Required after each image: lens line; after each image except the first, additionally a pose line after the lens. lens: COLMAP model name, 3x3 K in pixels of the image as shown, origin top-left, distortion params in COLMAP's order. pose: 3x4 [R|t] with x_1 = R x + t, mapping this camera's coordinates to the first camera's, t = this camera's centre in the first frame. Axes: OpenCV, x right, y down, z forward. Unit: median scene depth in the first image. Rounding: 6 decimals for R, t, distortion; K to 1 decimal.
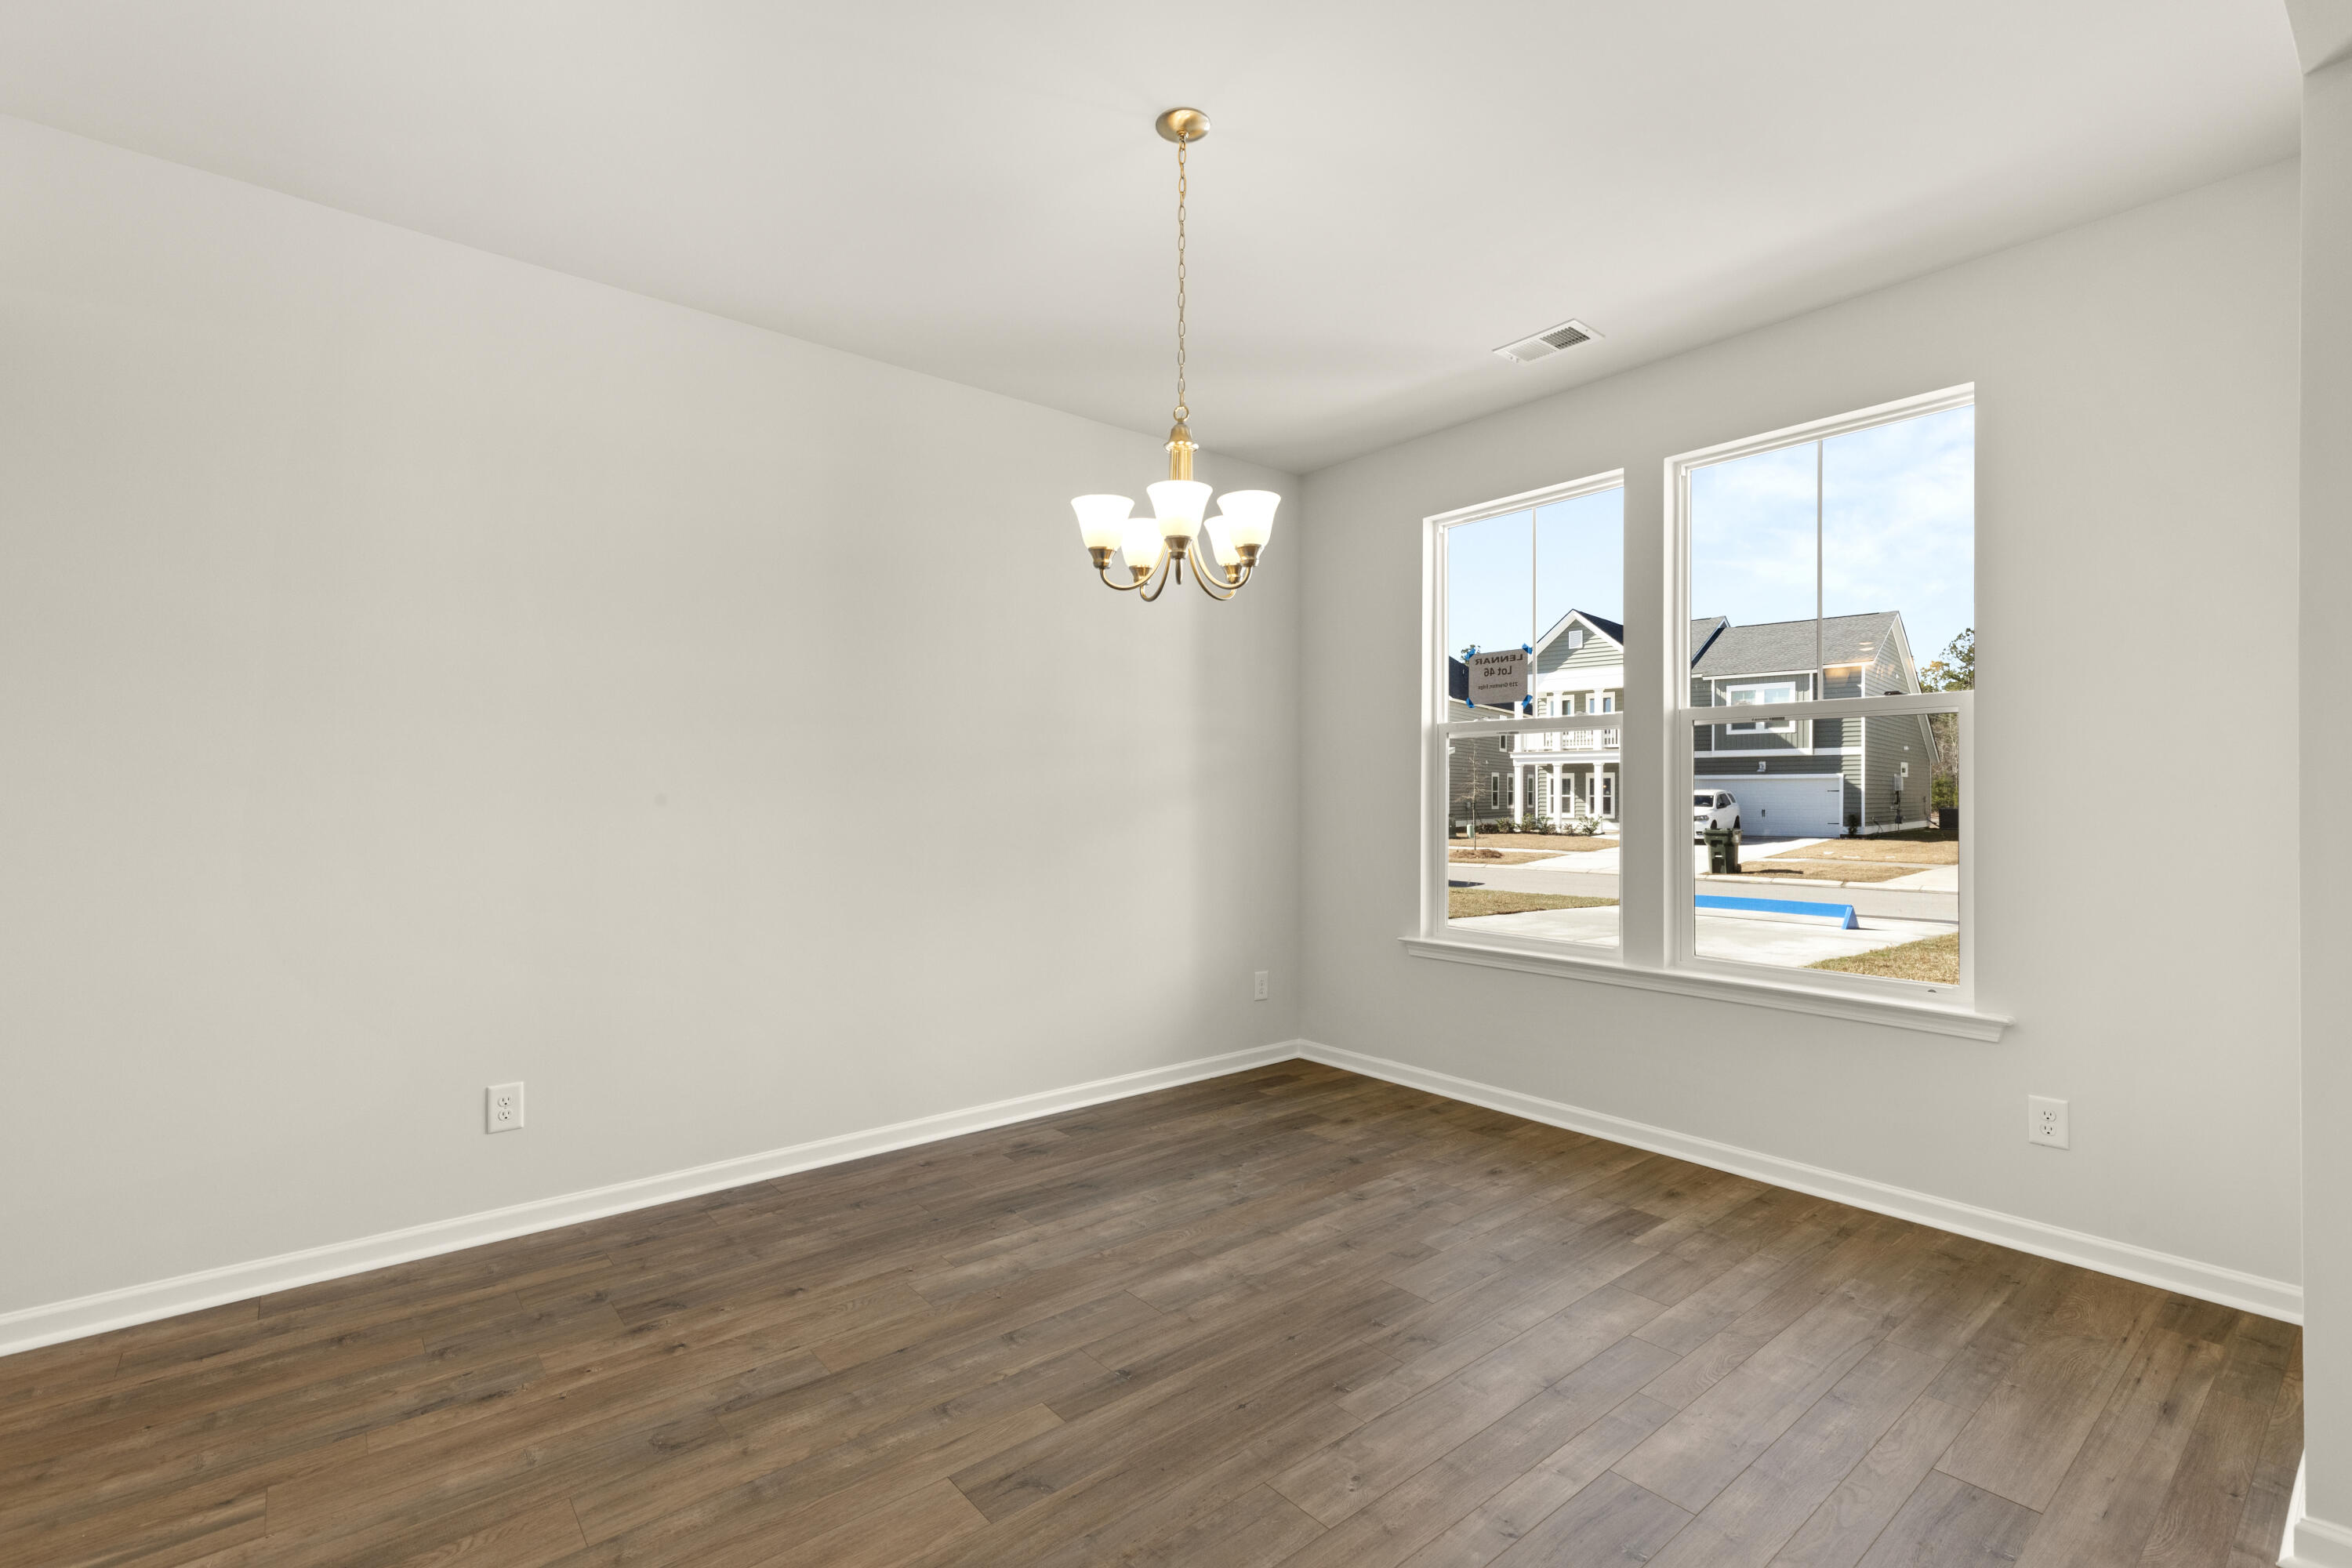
lens RADIAL K [[1058.5, 0, 1150.2], [0, 1058.5, 766.1], [0, 0, 1]] dist [0.014563, -0.000691]
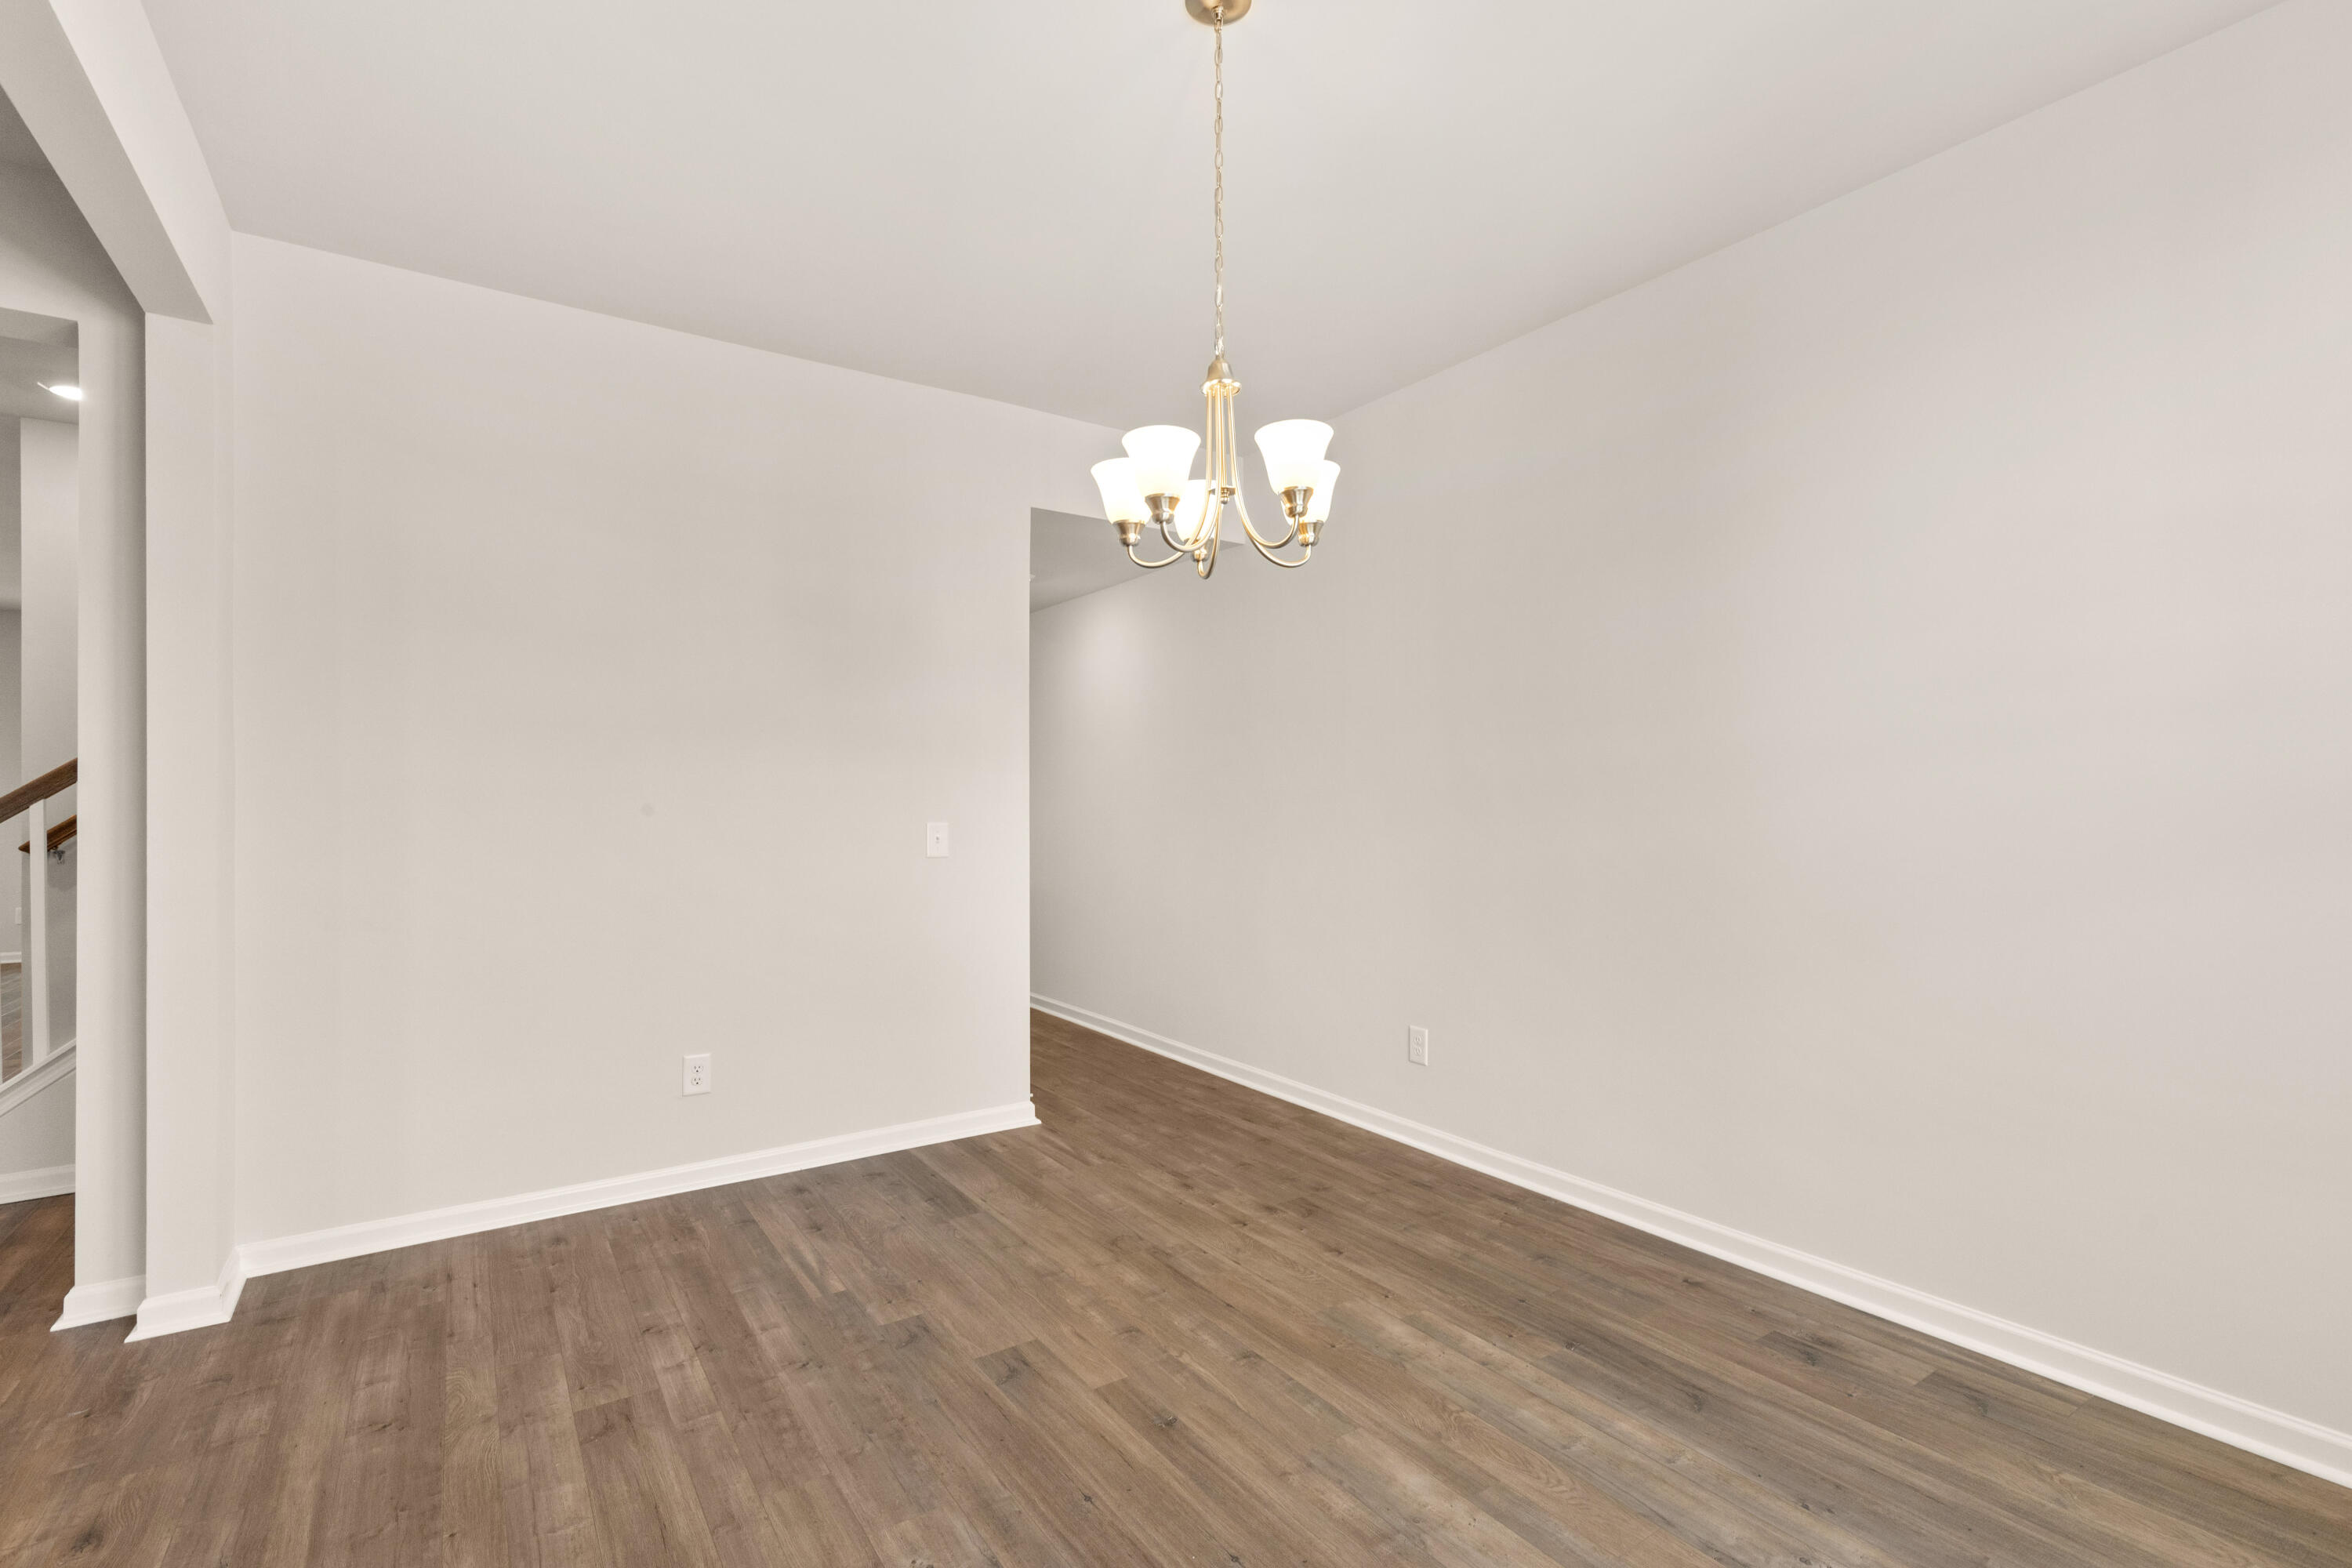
lens RADIAL K [[1058.5, 0, 1191.1], [0, 1058.5, 790.4], [0, 0, 1]] dist [0.014563, -0.000691]
pose [[-0.069959, -0.009624, -0.997503, 0.788343], [0.031161, 0.999444, -0.011828, 0.025387], [0.997063, -0.031911, -0.069620, 0.954170]]
